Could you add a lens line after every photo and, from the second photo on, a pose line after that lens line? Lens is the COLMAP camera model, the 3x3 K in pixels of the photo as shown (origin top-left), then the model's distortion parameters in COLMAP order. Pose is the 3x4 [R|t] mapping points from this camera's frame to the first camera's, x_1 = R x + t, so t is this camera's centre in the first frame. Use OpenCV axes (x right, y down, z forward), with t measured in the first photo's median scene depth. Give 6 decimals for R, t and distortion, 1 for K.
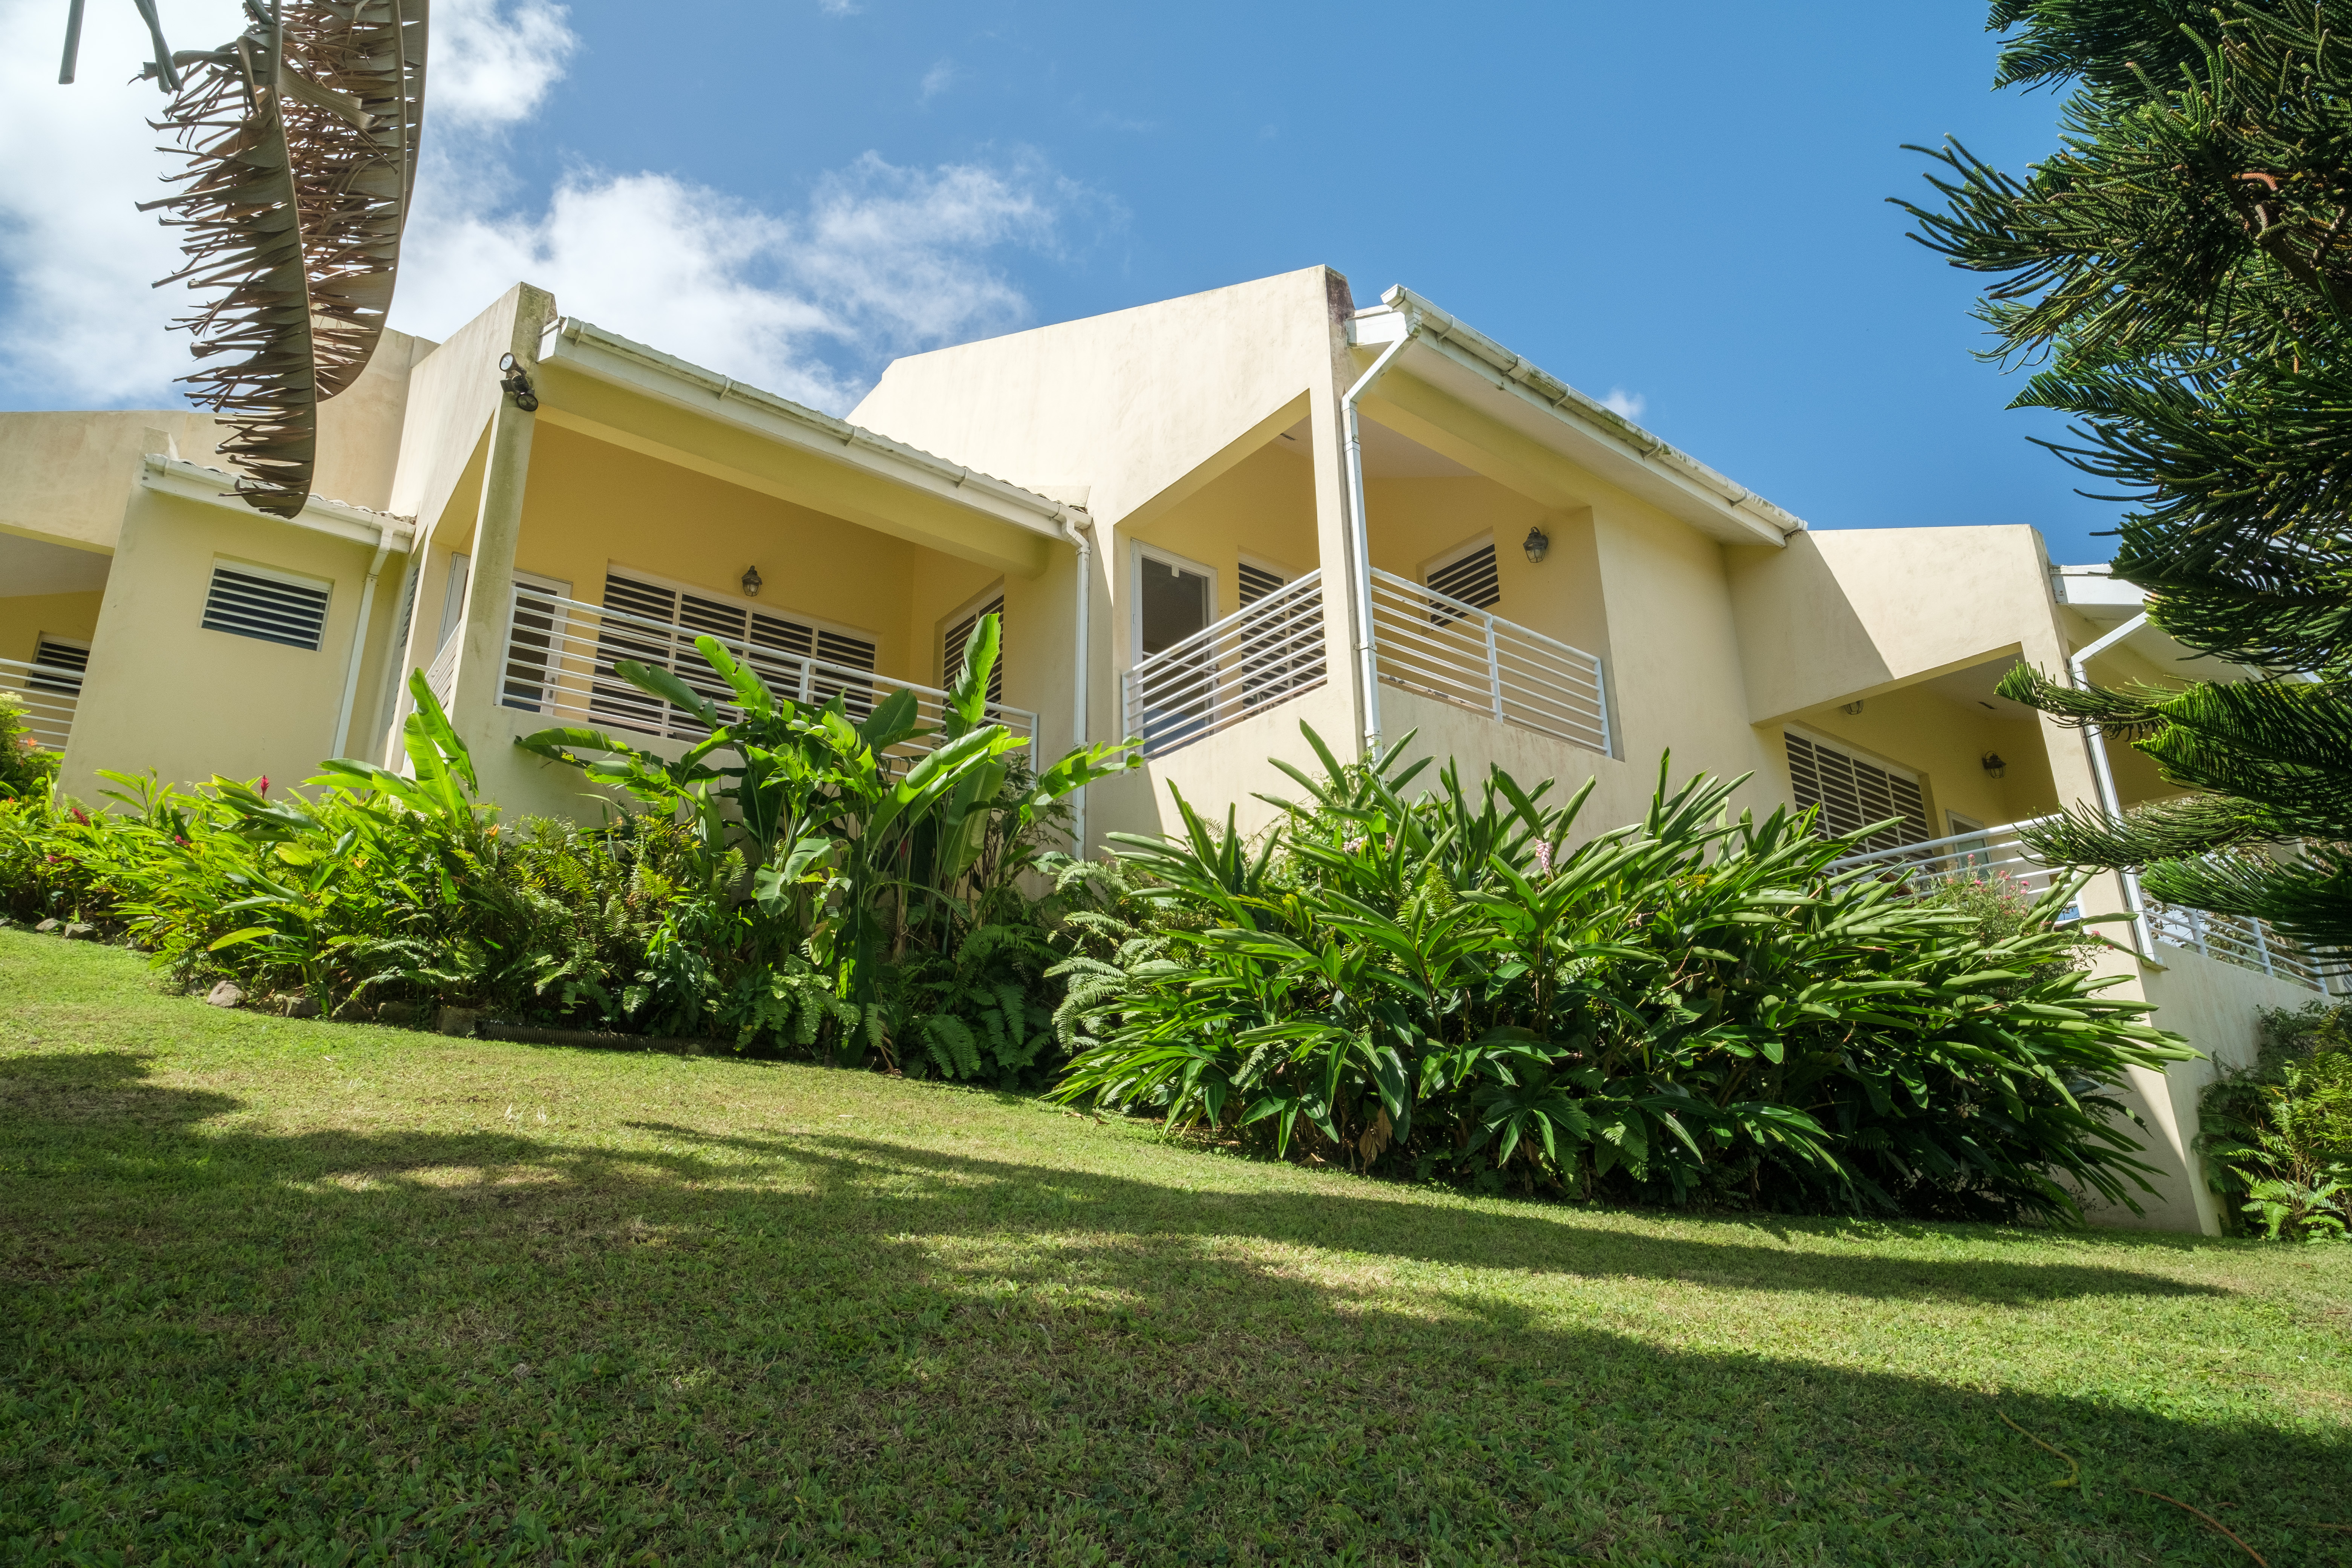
lens RADIAL K [[1288.9, 0, 1176.0], [0, 1288.9, 784.0], [0, 0, 1]] dist [-0.002304, -0.000219]
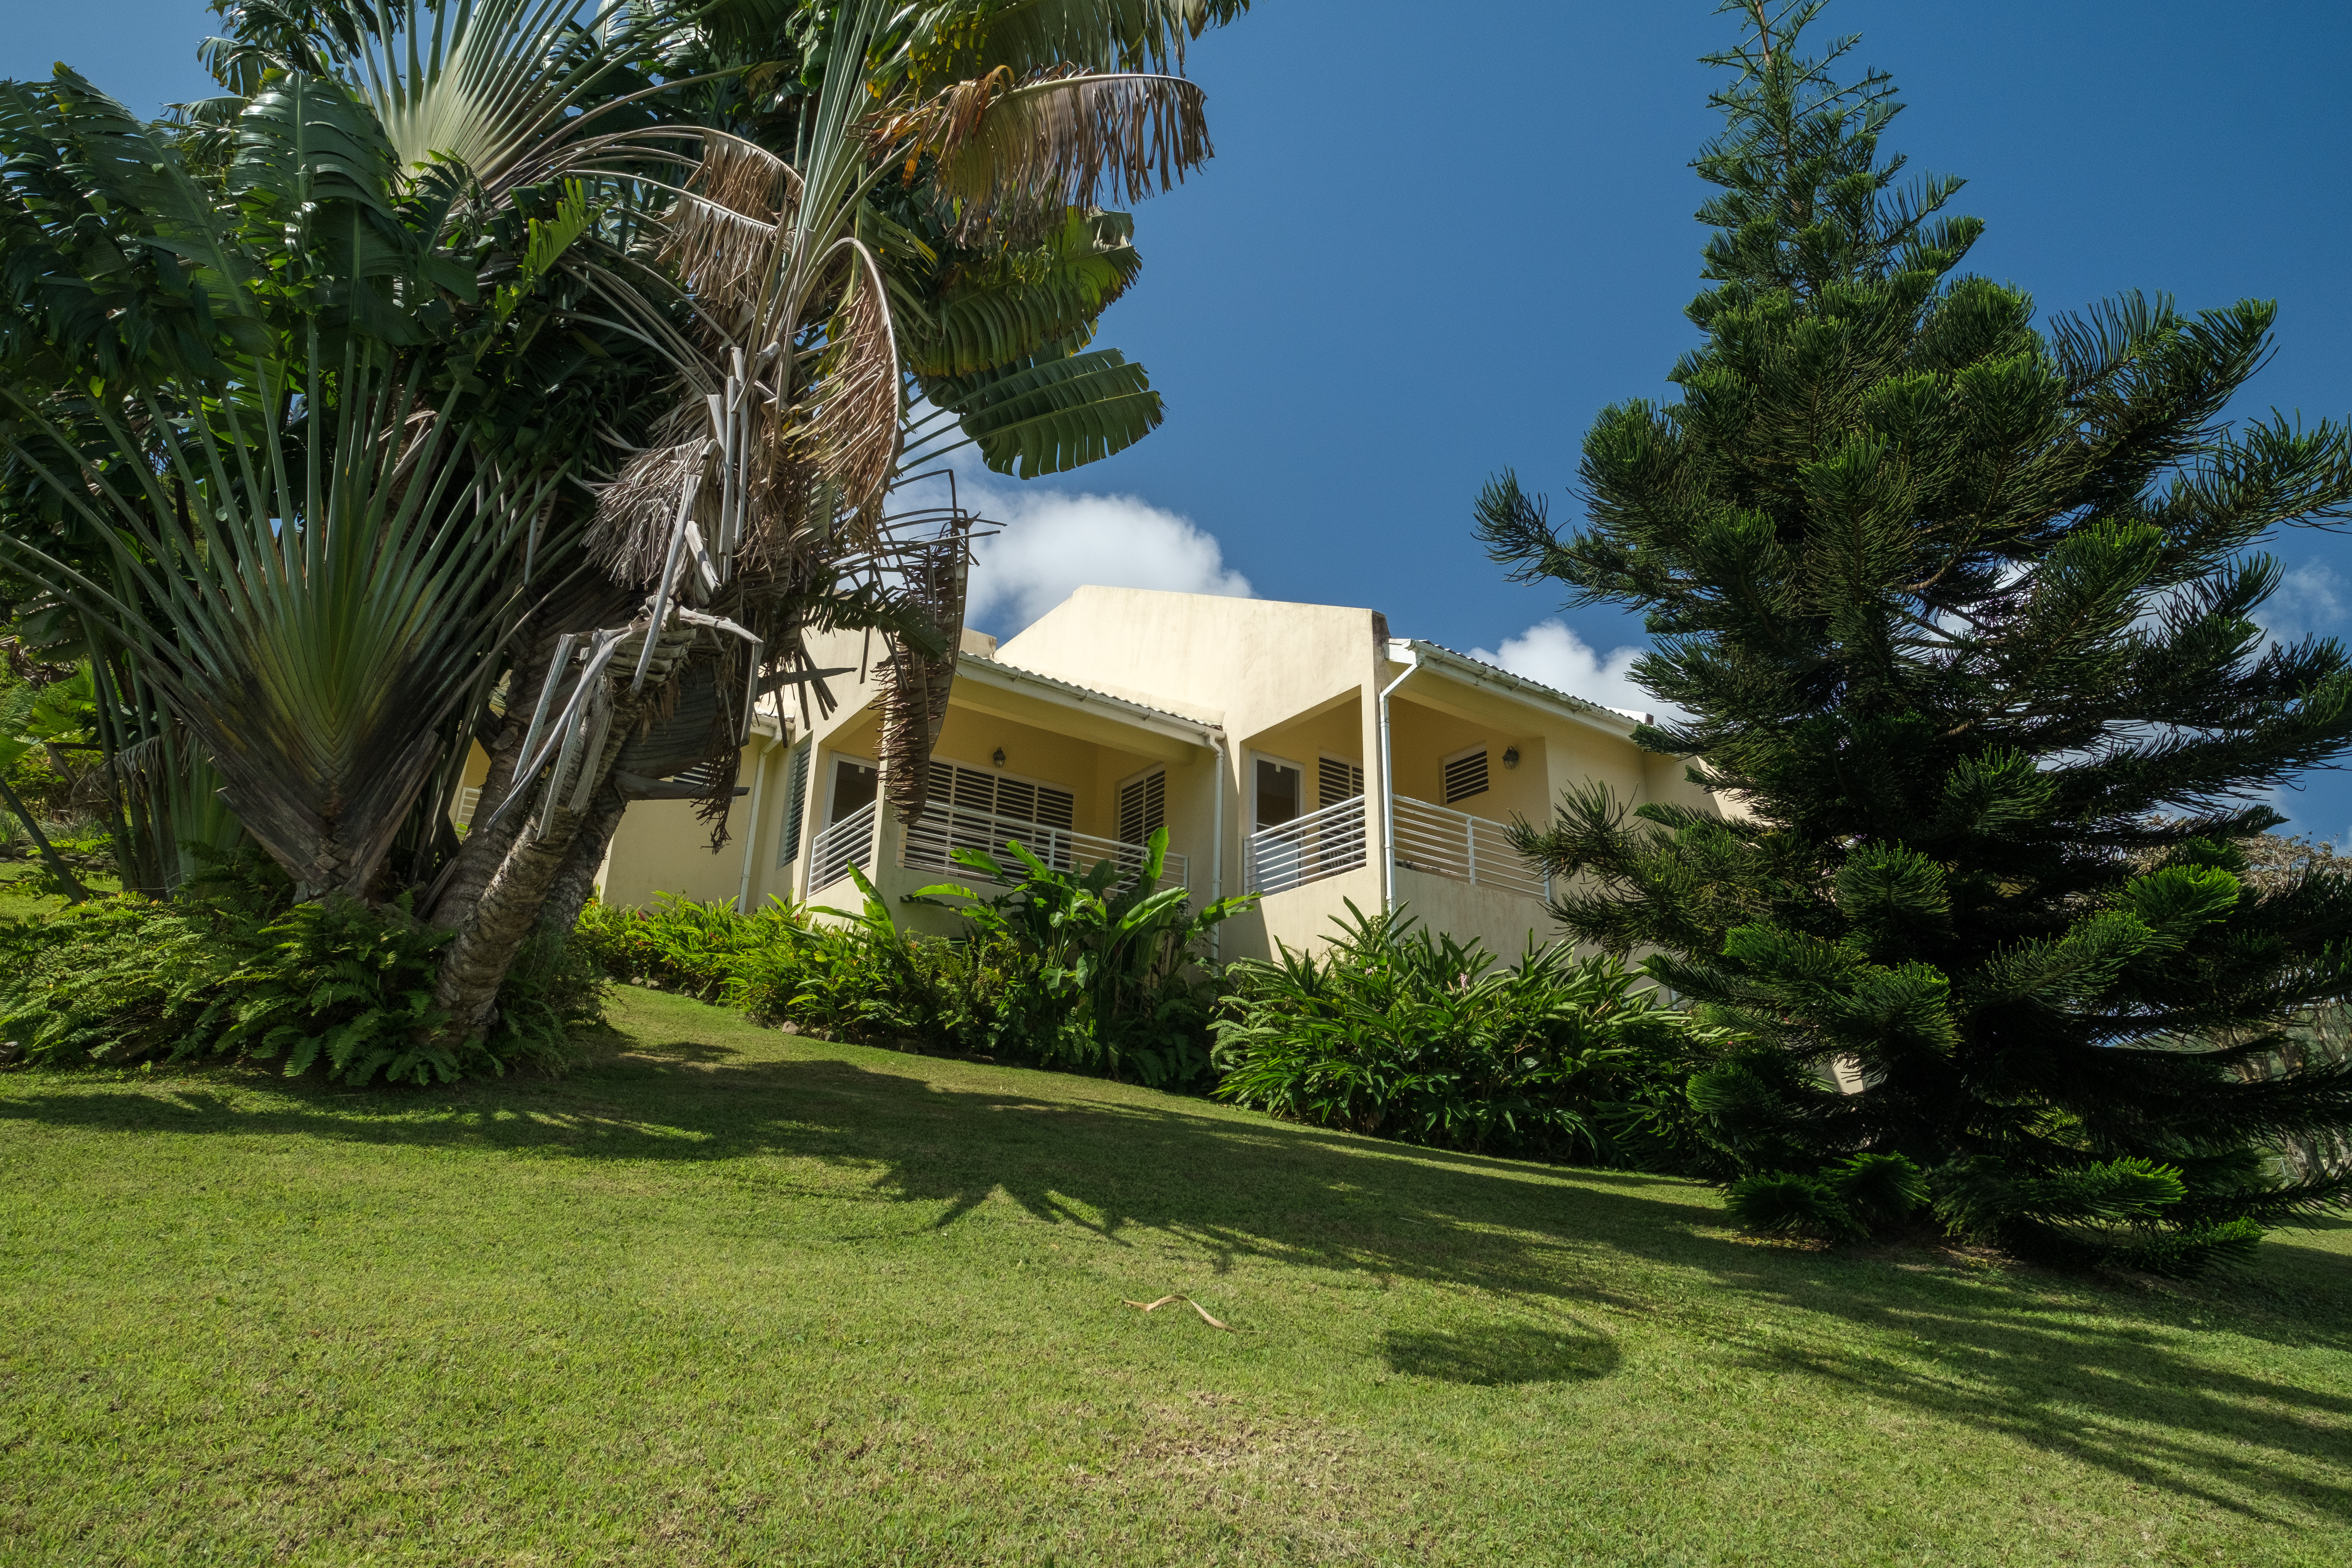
lens RADIAL K [[1305.5, 0, 1176.0], [0, 1305.5, 784.0], [0, 0, 1]] dist [0.001922, -0.000027]
pose [[0.997456, 0.021201, -0.068063, -0.022354], [-0.022373, 0.999613, -0.016505, -0.164632], [0.067687, 0.017986, 0.997544, -0.830689]]
